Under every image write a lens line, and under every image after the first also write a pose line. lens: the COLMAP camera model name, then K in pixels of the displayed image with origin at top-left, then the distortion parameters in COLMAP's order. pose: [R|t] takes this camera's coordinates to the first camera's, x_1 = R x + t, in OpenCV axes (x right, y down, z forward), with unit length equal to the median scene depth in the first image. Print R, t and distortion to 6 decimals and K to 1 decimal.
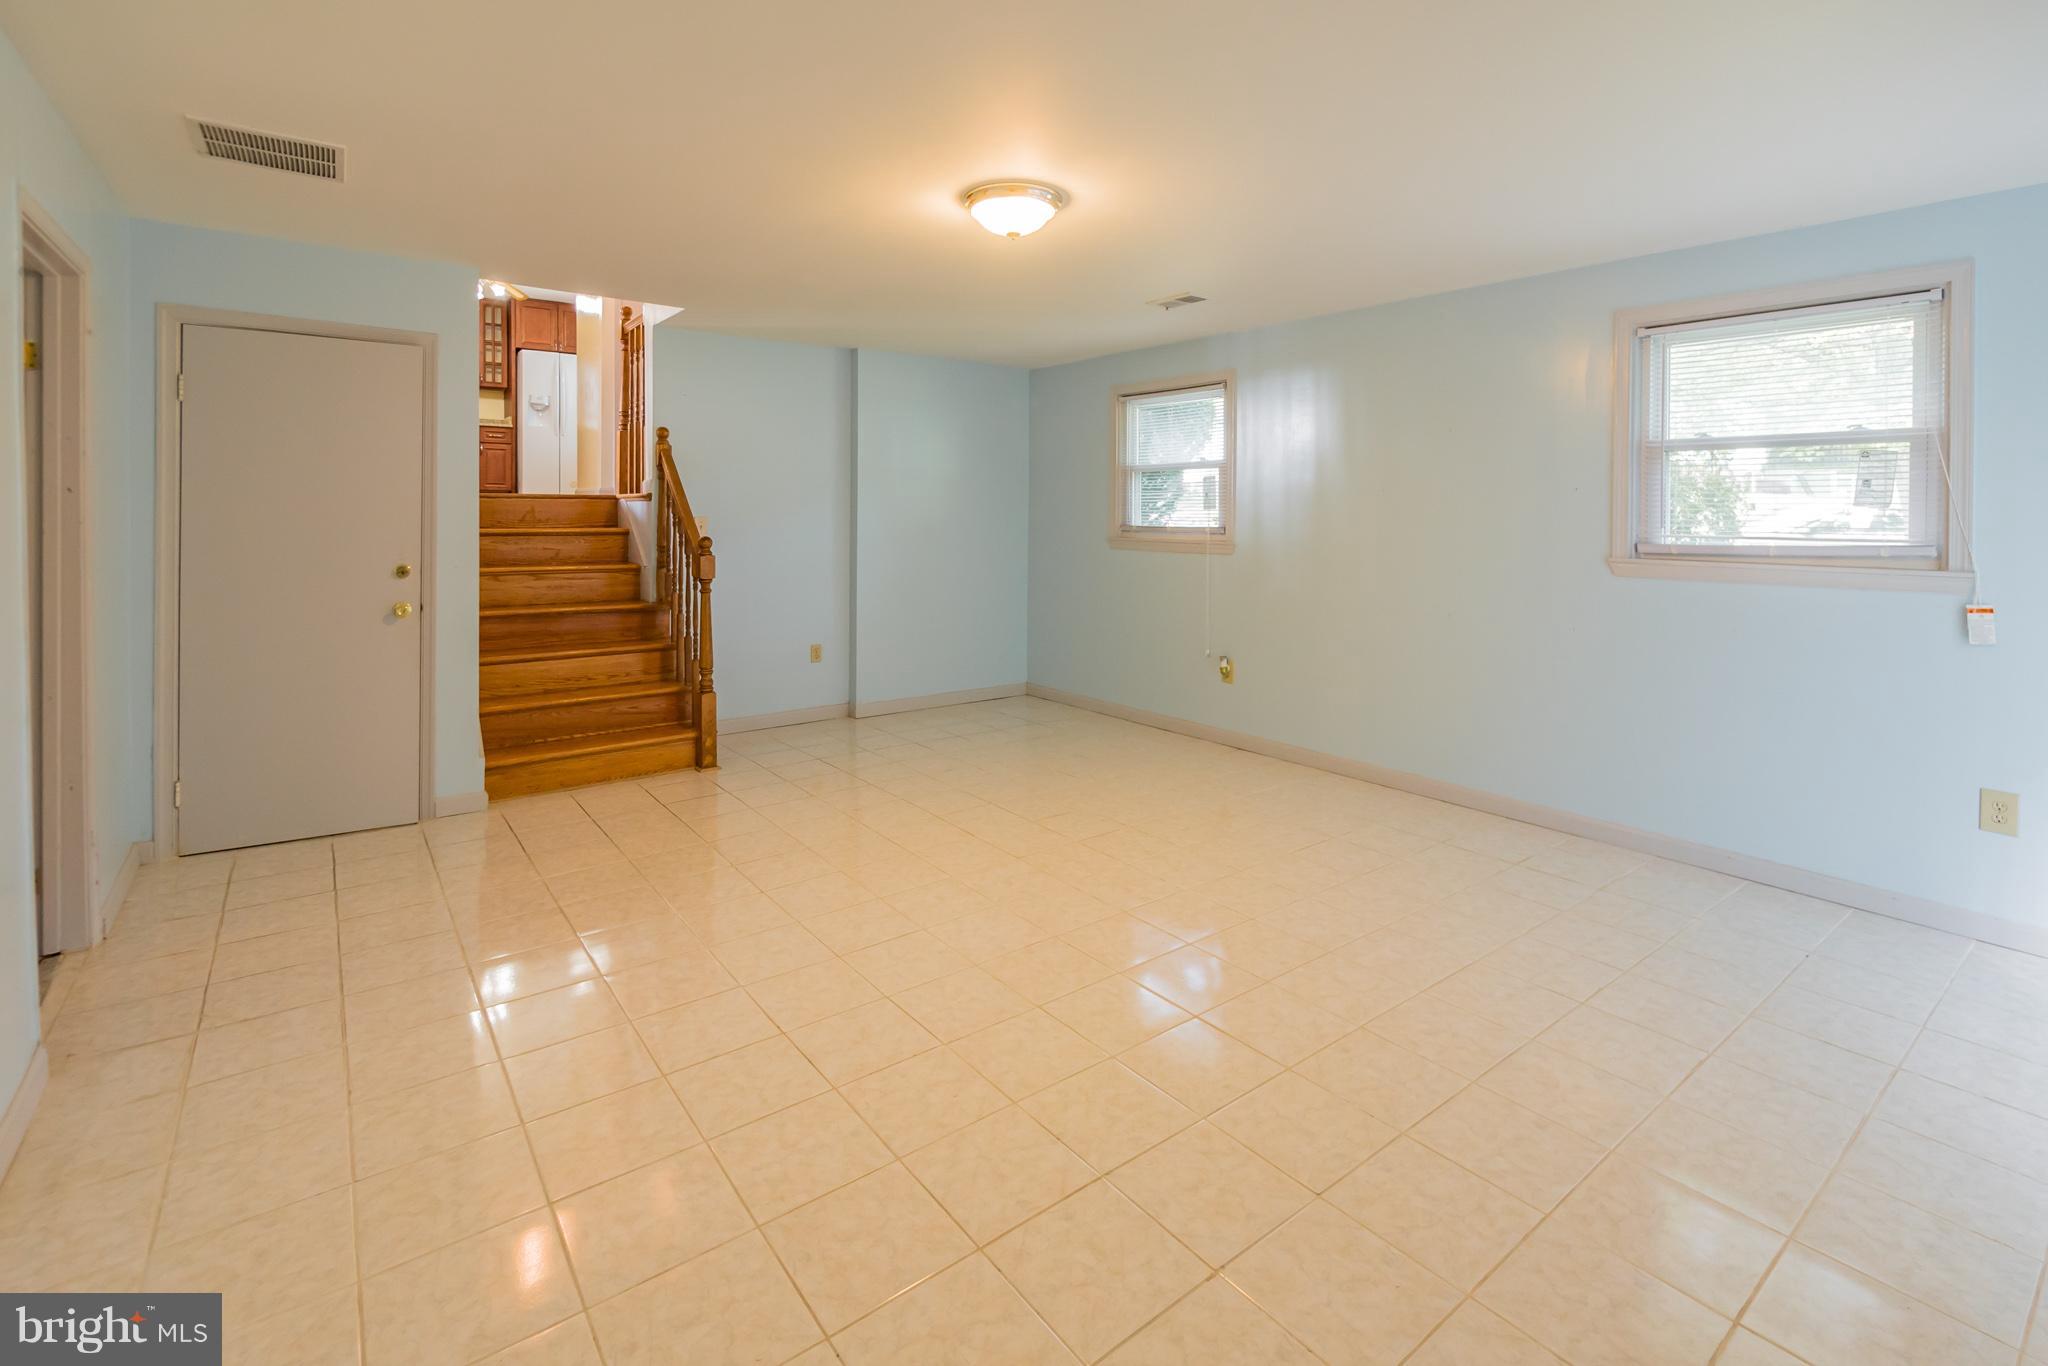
lens RADIAL K [[908.6, 0, 1028.7], [0, 908.6, 653.4], [0, 0, 1]] dist [-0.003910, -0.000413]
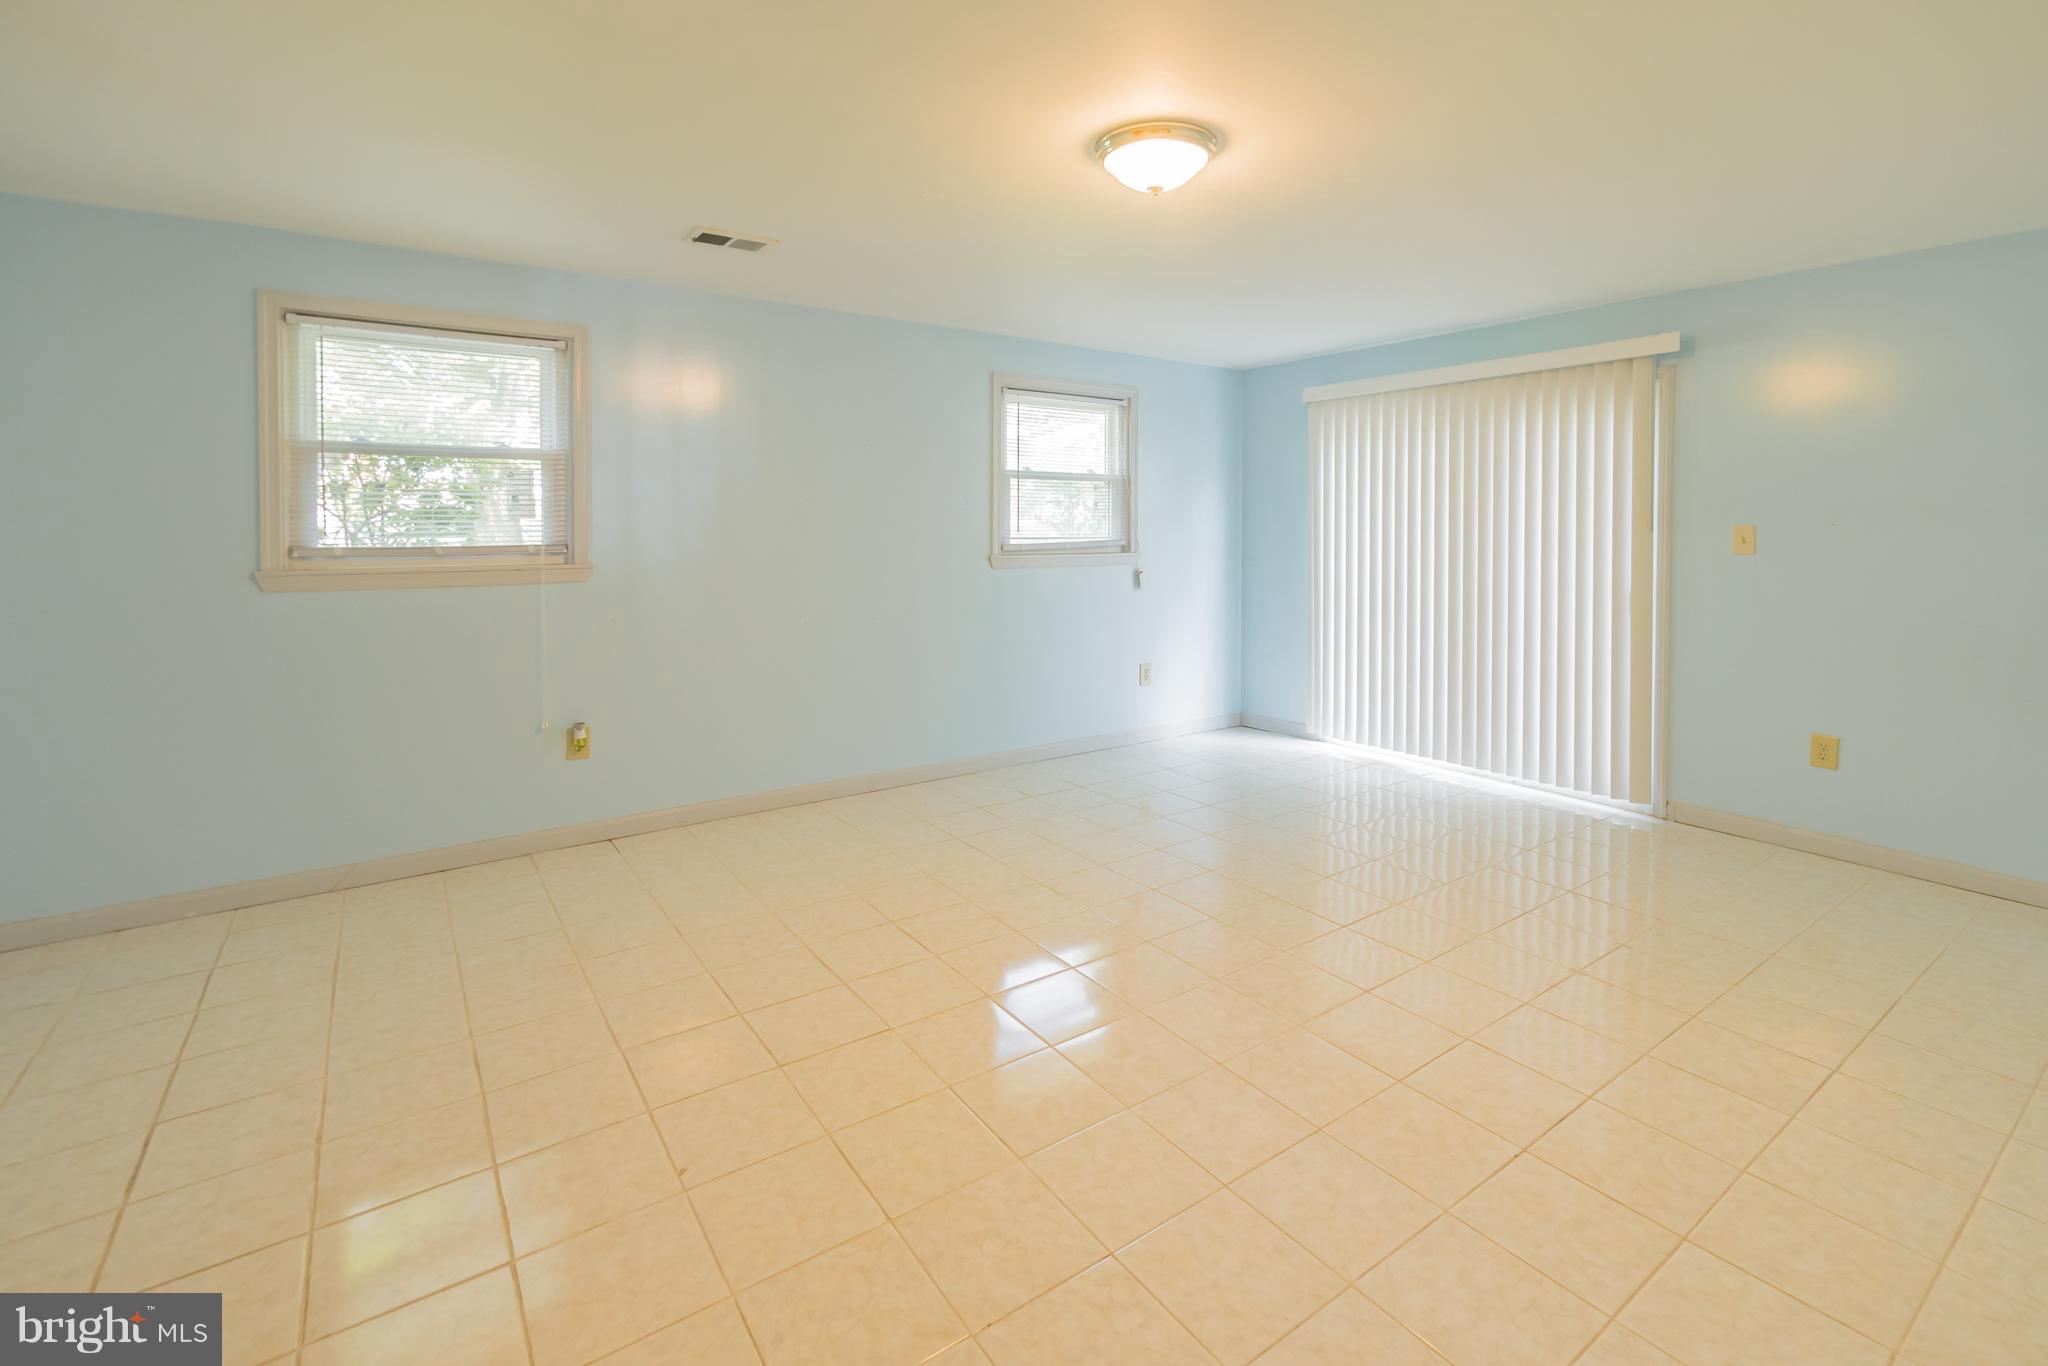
lens RADIAL K [[908.6, 0, 1028.7], [0, 908.6, 653.4], [0, 0, 1]] dist [-0.003910, -0.000413]
pose [[0.049895, -0.147930, 0.987738, -0.501688], [0.152613, 0.978486, 0.138835, -0.103331], [-0.987026, 0.143814, 0.071397, 0.633482]]
